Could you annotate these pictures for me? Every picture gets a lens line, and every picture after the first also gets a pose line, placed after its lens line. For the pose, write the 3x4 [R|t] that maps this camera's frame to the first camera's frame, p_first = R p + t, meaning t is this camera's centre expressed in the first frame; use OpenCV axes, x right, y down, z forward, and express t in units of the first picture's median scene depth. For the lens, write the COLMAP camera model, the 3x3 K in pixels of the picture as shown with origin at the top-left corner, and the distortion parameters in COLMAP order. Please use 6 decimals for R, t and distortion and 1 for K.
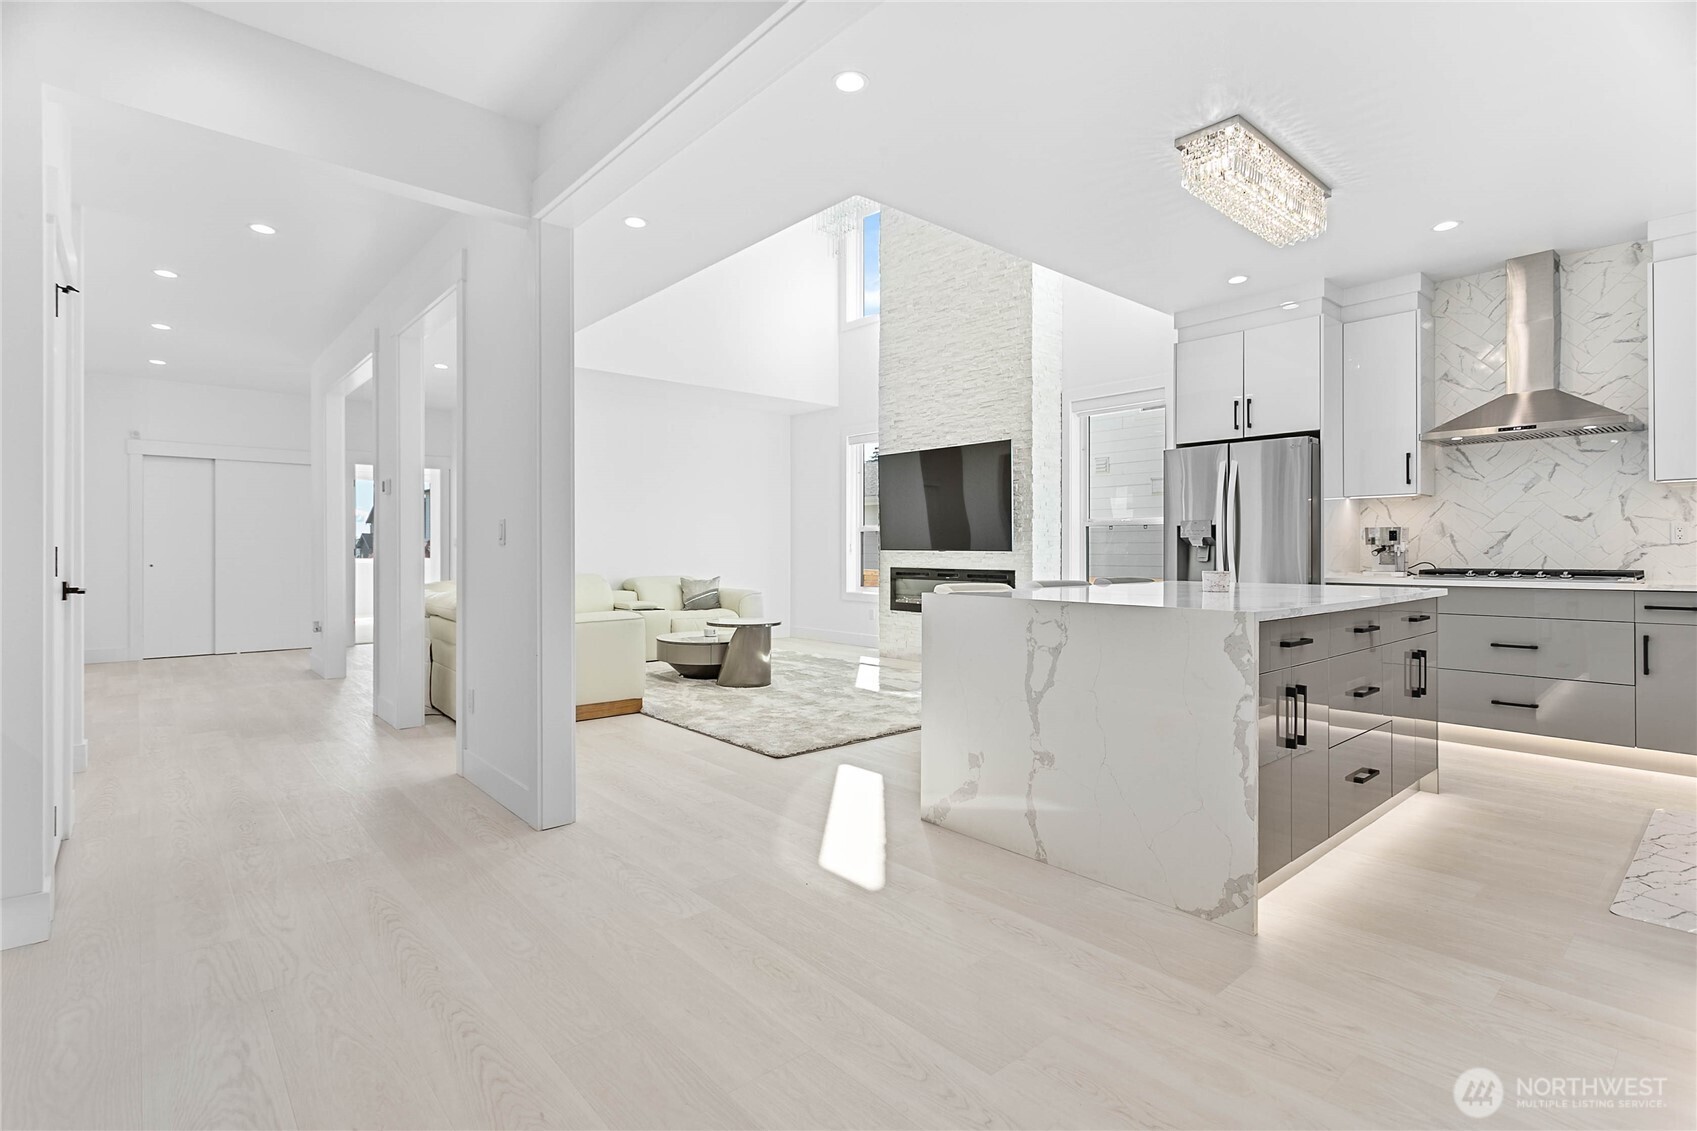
lens RADIAL K [[805.8, 0, 846.4], [0, 805.8, 553.2], [0, 0, 1]] dist [0.001007, 0.000346]
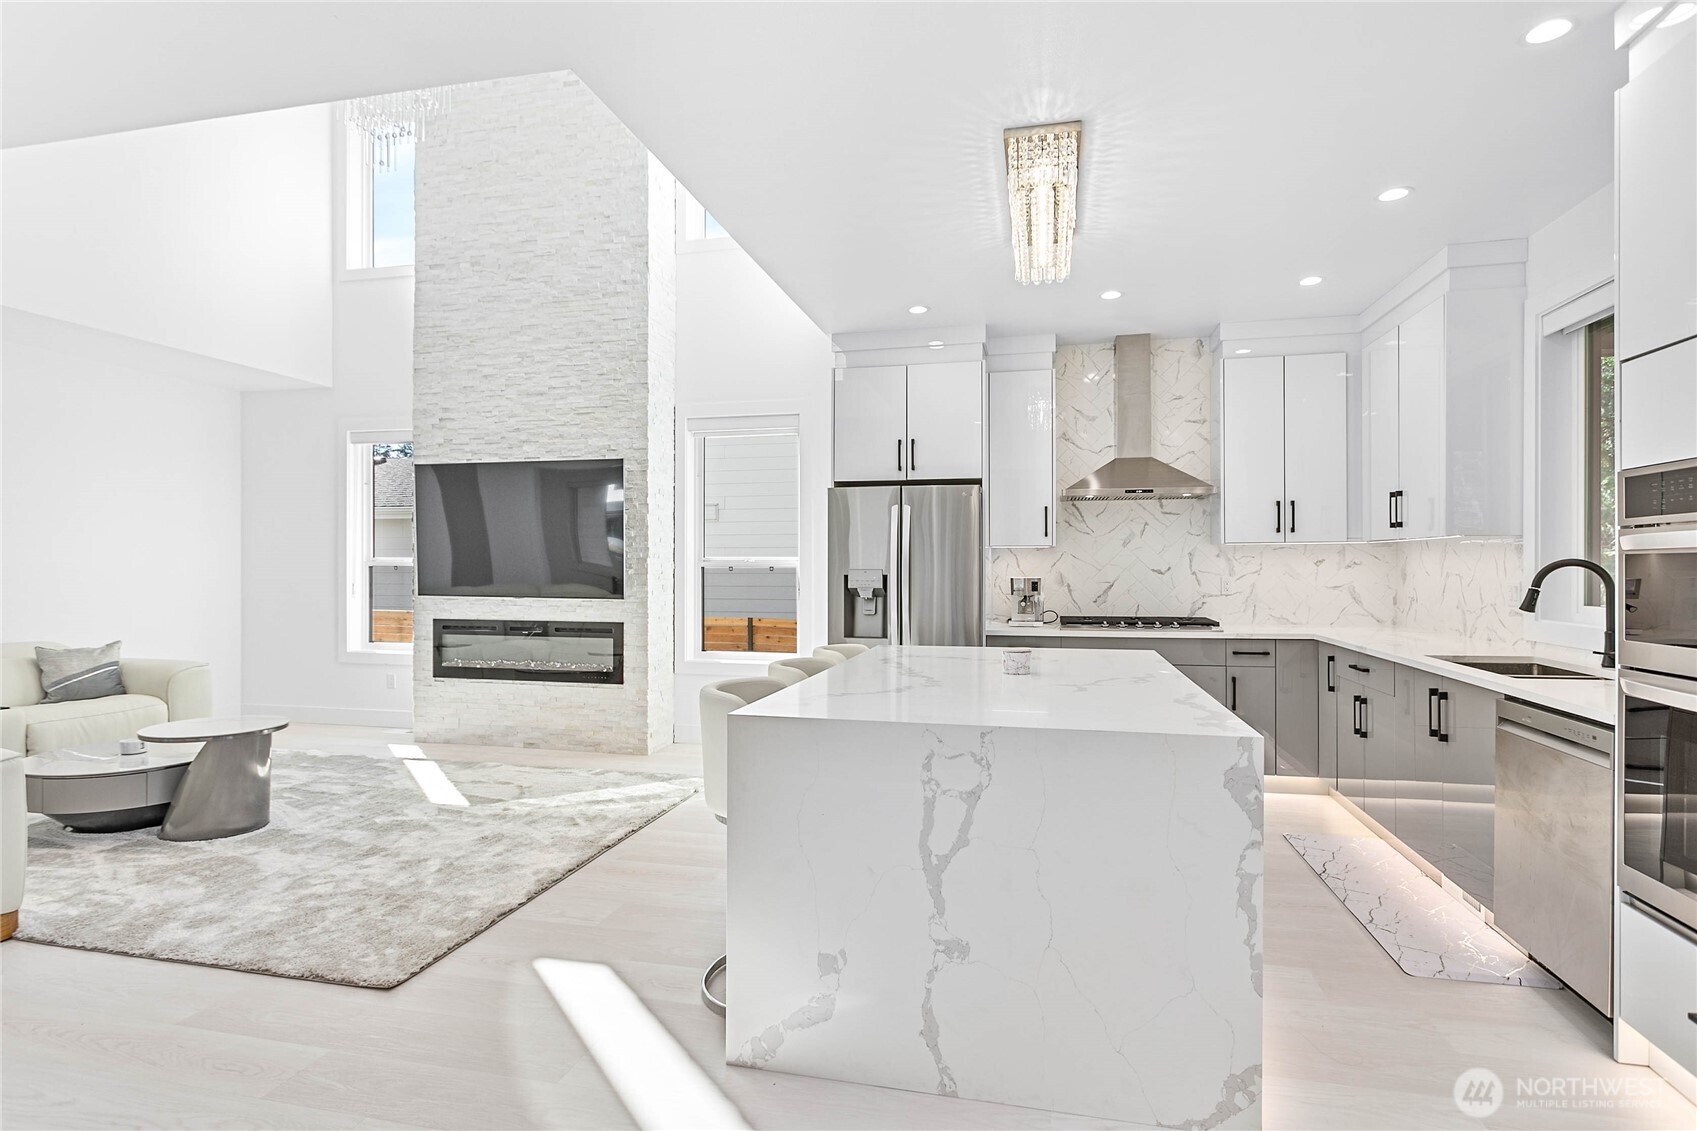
lens RADIAL K [[855.2, 0, 849.0], [0, 855.2, 571.6], [0, 0, 1]] dist [-0.010523, 0.005235]
pose [[0.811331, -0.002440, 0.584582, -0.142376], [0.001057, 0.999996, 0.002707, -0.041672], [-0.584586, -0.001579, 0.811330, 0.243929]]
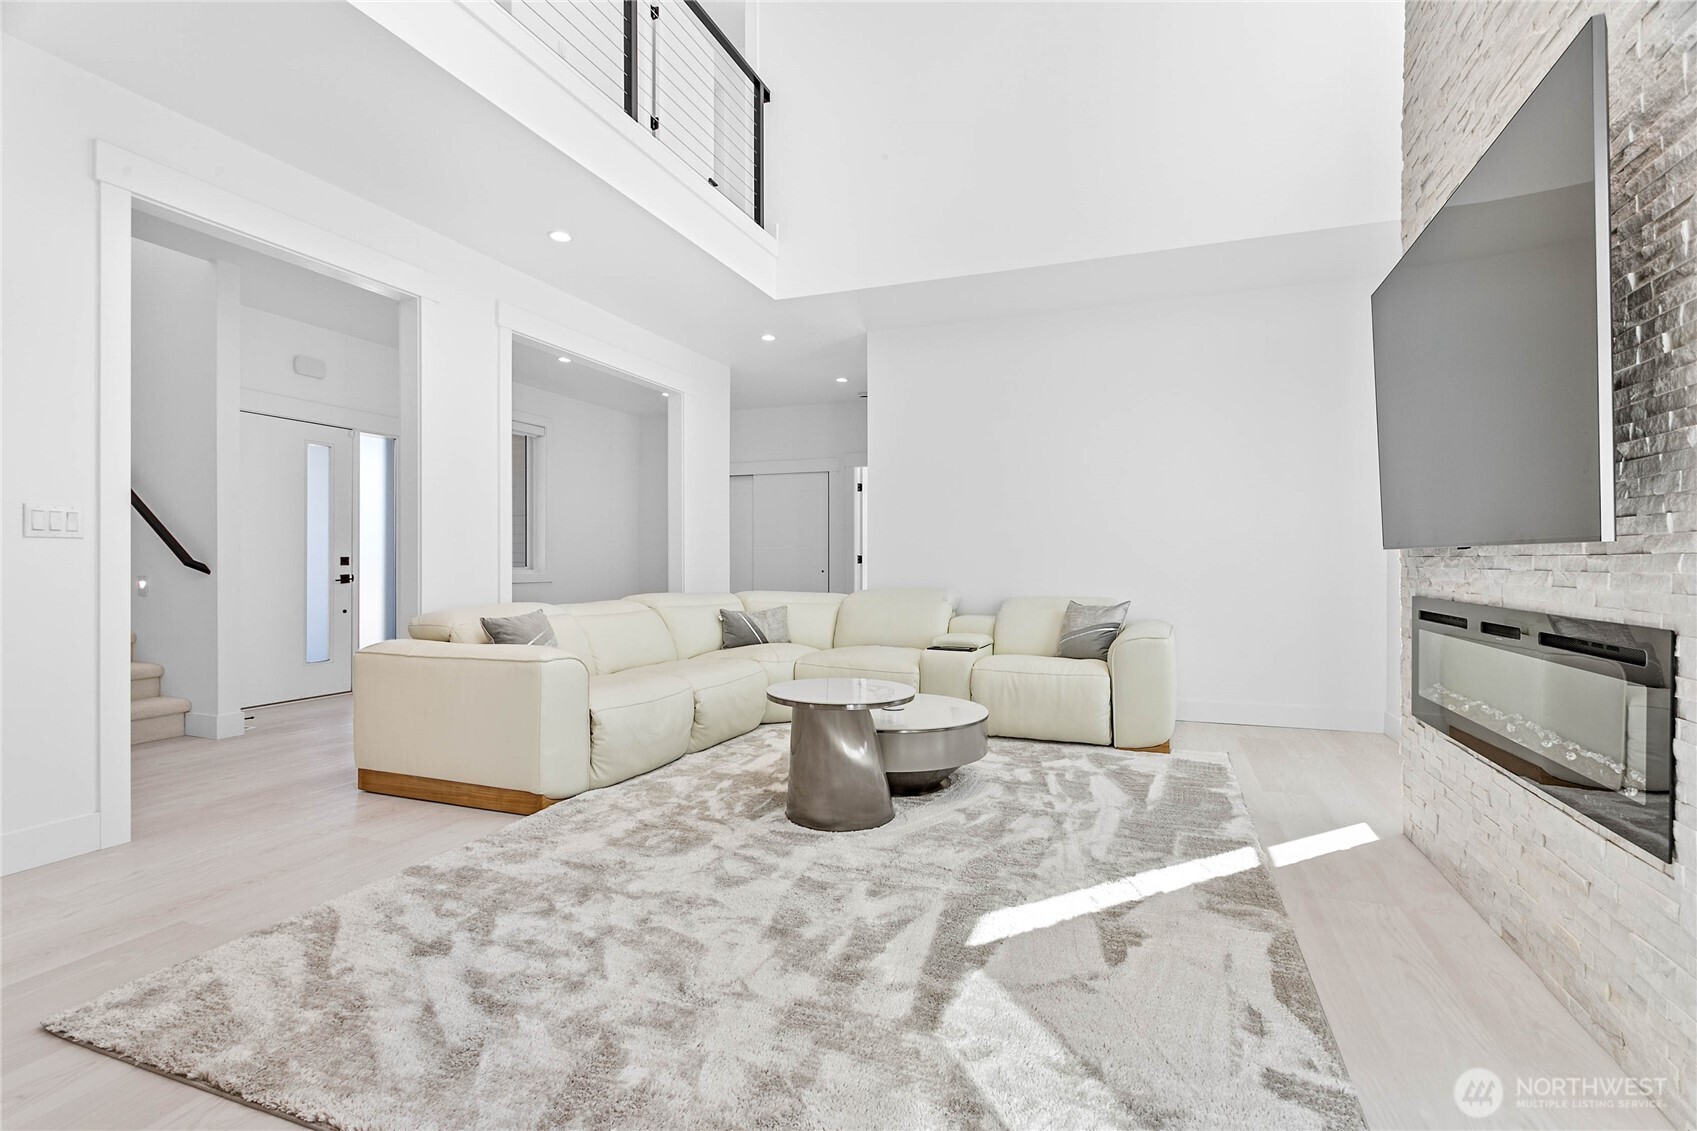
lens RADIAL K [[805.8, 0, 848.5], [0, 805.8, 563.0], [0, 0, 1]] dist [0.001007, 0.000346]
pose [[0.466490, 0.001905, -0.884524, 0.409295], [-0.002613, 0.999996, 0.000775, 0.005616], [0.884522, 0.001950, 0.466494, 0.960084]]
